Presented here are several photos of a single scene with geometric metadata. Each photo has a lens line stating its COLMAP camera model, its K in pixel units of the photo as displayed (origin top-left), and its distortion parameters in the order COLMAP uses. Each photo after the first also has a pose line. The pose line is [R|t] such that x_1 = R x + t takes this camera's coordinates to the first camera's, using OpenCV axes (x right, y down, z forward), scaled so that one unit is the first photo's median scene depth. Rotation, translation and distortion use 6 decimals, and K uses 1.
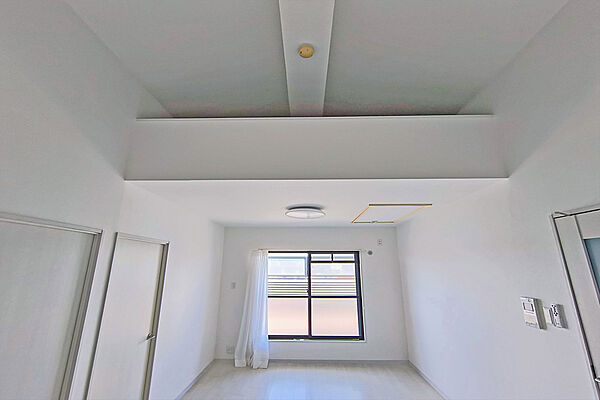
lens RADIAL K [[280.6, 0, 296.8], [0, 280.6, 186.9], [0, 0, 1]] dist [0.020058, 0.000016]
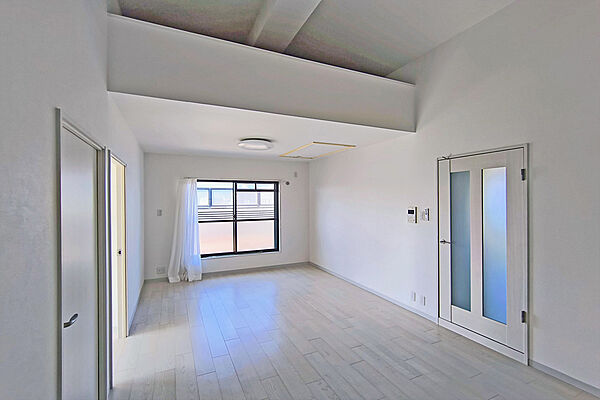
lens RADIAL K [[289.7, 0, 300.0], [0, 289.7, 200.0], [0, 0, 1]] dist [-0.000352, -0.000342]
pose [[0.889356, -0.008065, 0.457144, -0.261712], [-0.115011, 0.963748, 0.240752, 0.006873], [-0.442514, -0.266691, 0.856188, -0.075351]]
